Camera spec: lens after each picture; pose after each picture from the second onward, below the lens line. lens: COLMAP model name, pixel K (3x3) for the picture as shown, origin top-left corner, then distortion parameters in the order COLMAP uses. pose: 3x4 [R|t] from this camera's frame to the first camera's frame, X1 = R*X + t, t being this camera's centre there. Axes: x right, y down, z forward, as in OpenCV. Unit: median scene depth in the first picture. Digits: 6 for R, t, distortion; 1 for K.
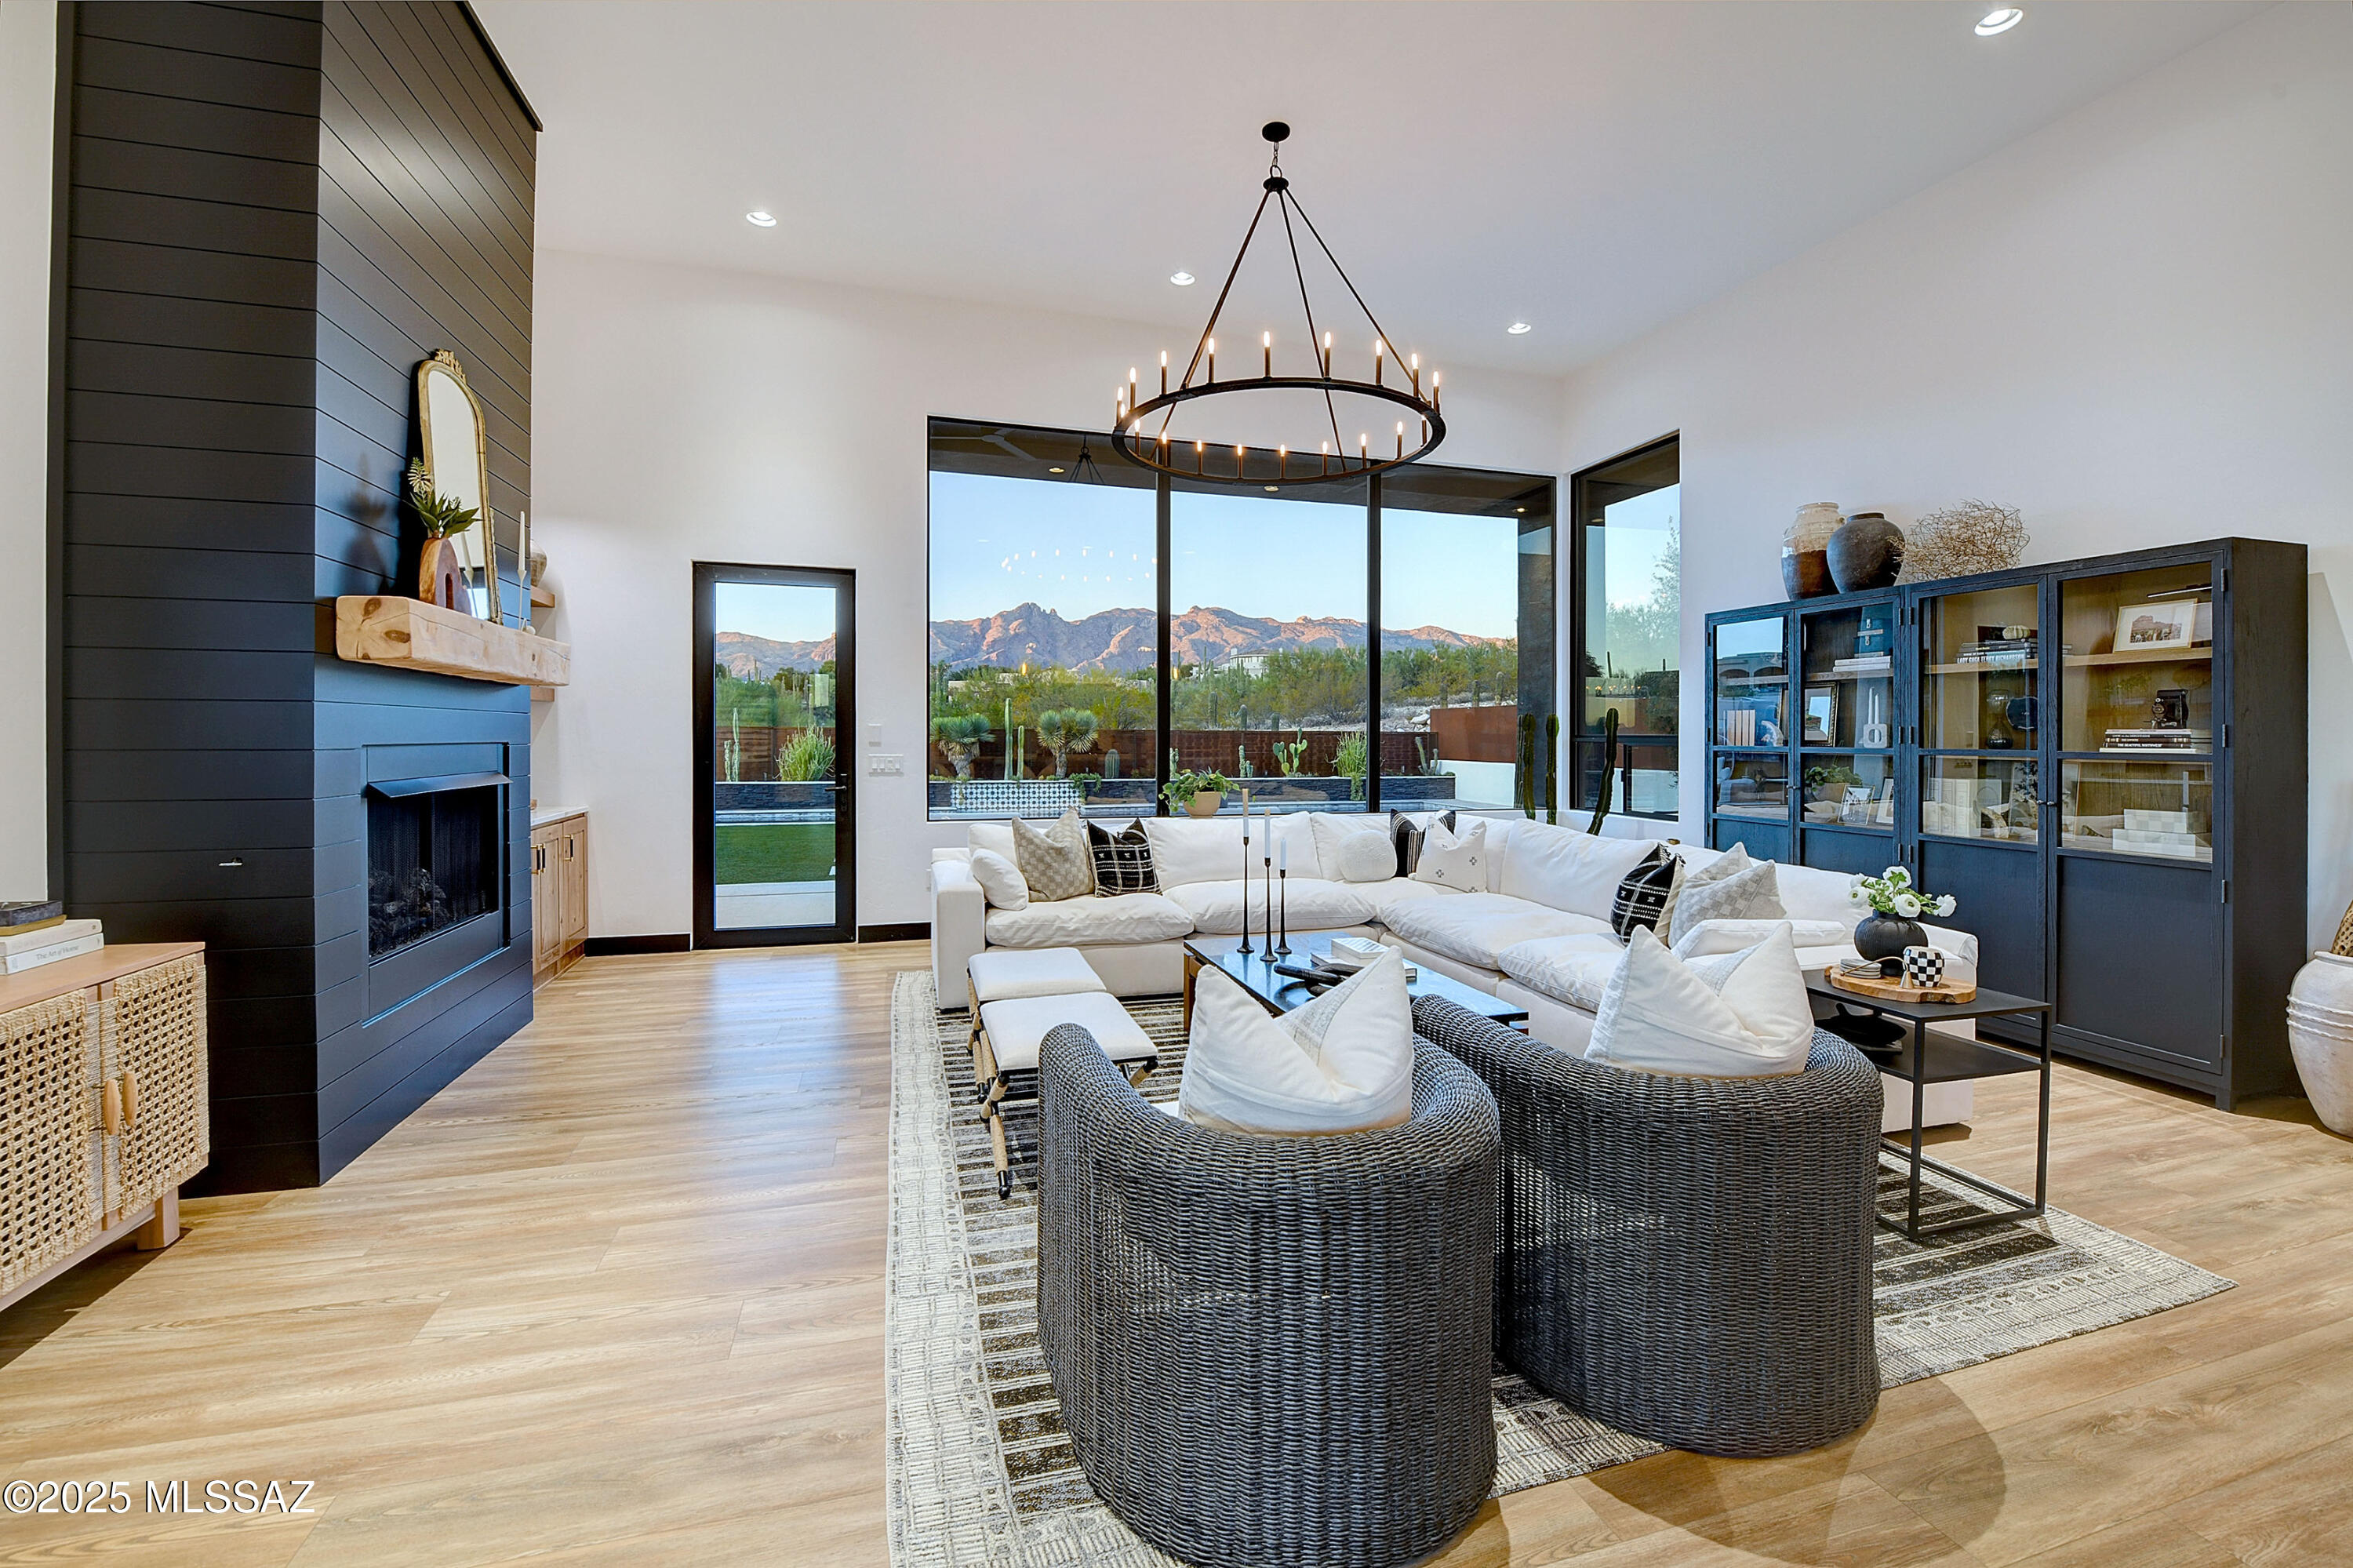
lens RADIAL K [[995.3, 0, 1163.7], [0, 995.3, 738.5], [0, 0, 1]] dist [-0.028854, 0.000816]
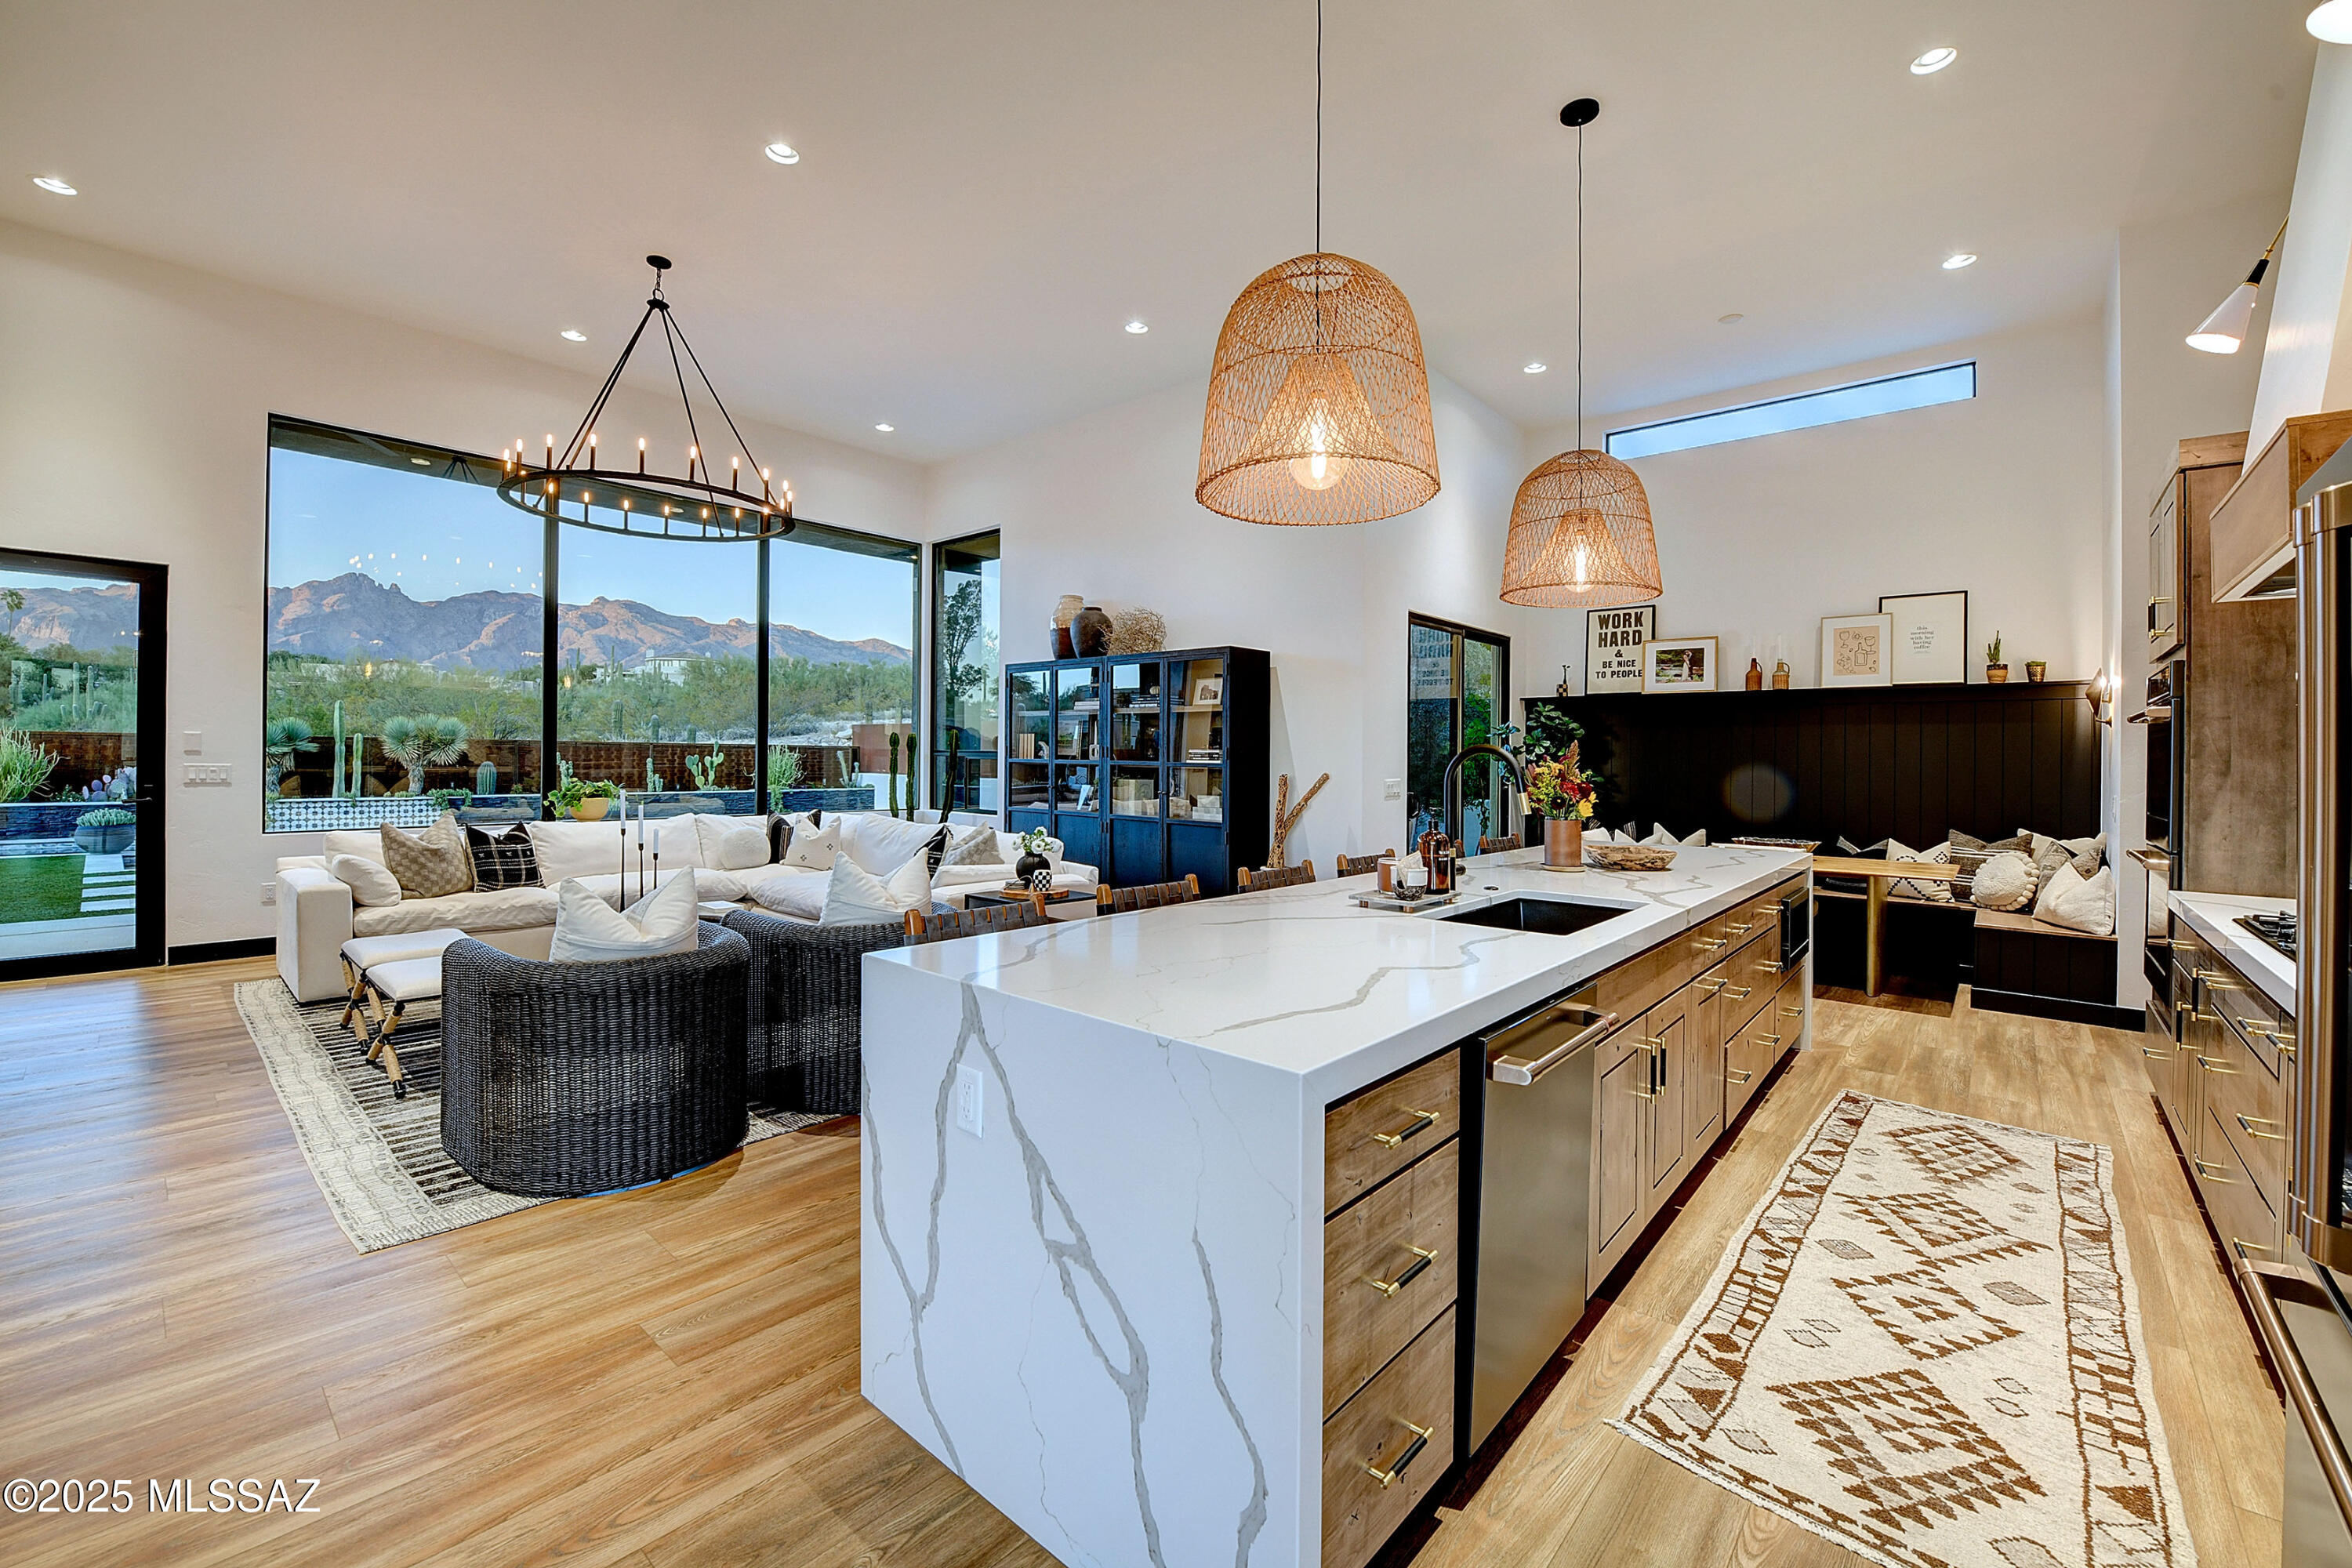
lens RADIAL K [[994.8, 0, 1214.0], [0, 994.8, 757.4], [0, 0, 1]] dist [-0.028854, 0.000816]
pose [[0.831245, 0.004424, 0.555889, 0.012574], [-0.007296, 0.999969, 0.002953, -0.000835], [-0.555858, -0.006511, 0.831252, -0.456919]]
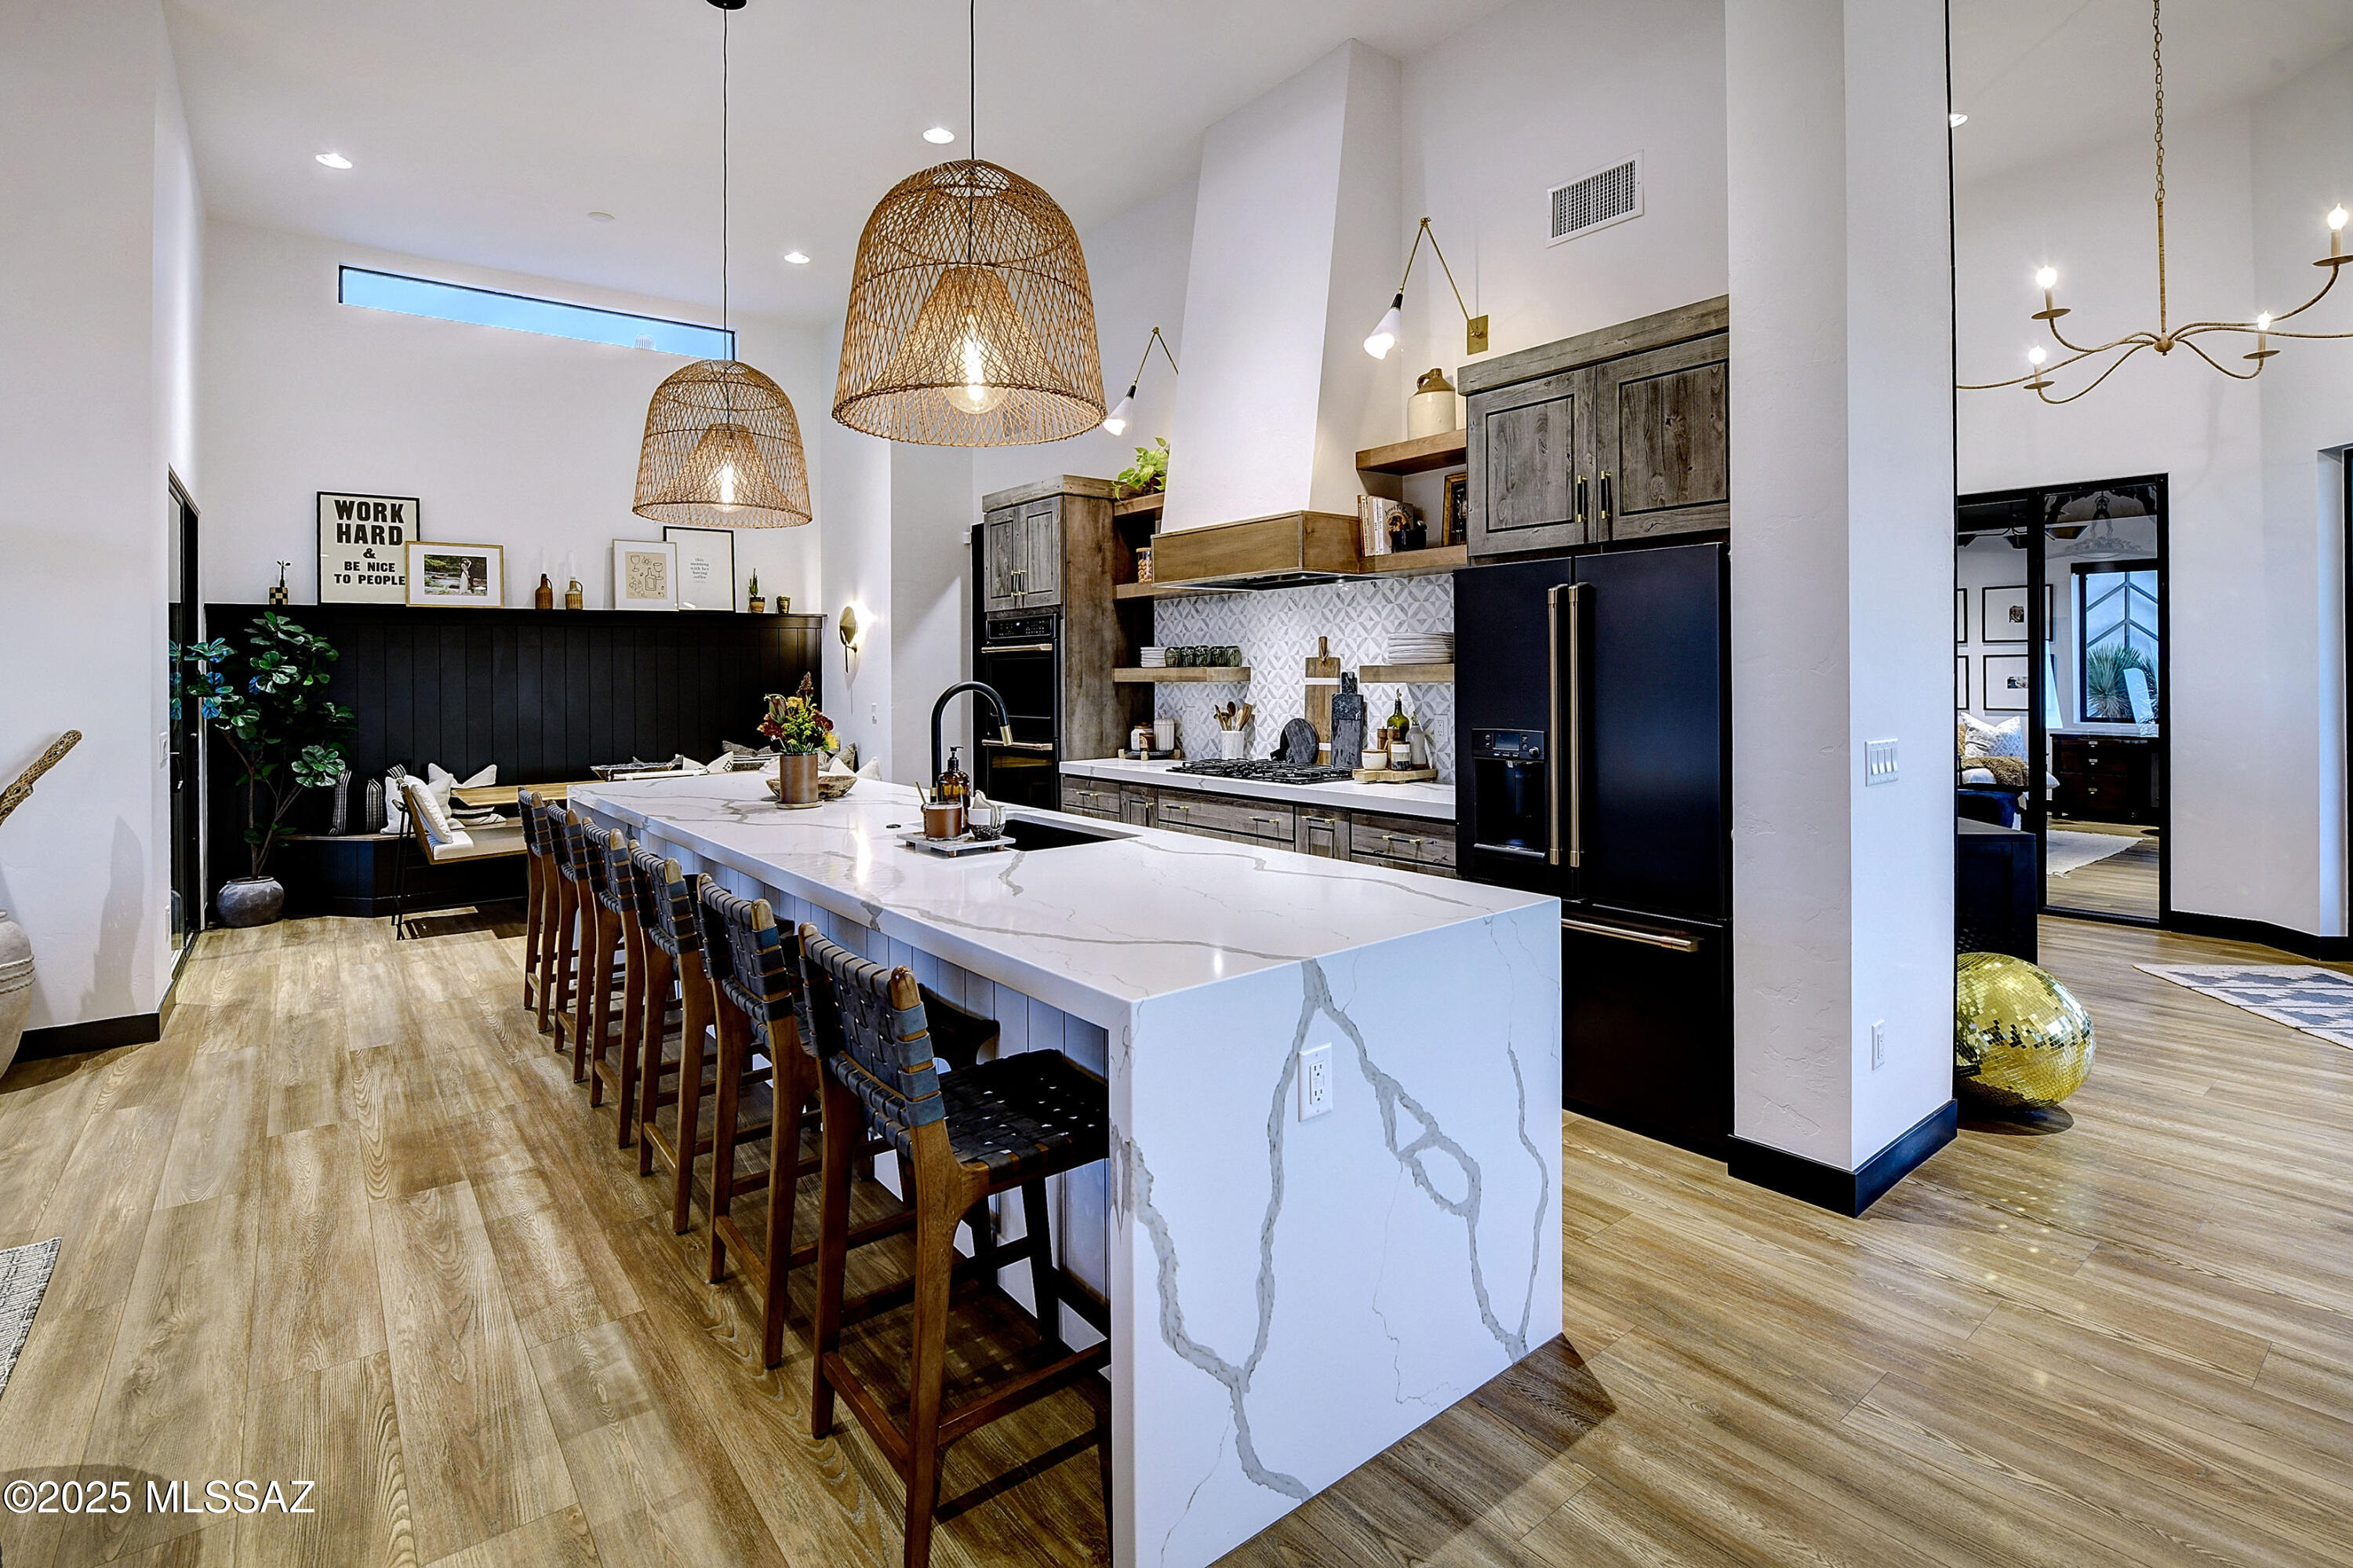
lens RADIAL K [[1085.6, 0, 1144.5], [0, 1085.6, 678.3], [0, 0, 1]] dist [-0.012919, -0.001565]
pose [[-0.379510, -0.007896, 0.925154, -0.213964], [0.012125, 0.999835, 0.013507, -0.018717], [-0.925108, 0.016344, -0.379352, 0.189978]]
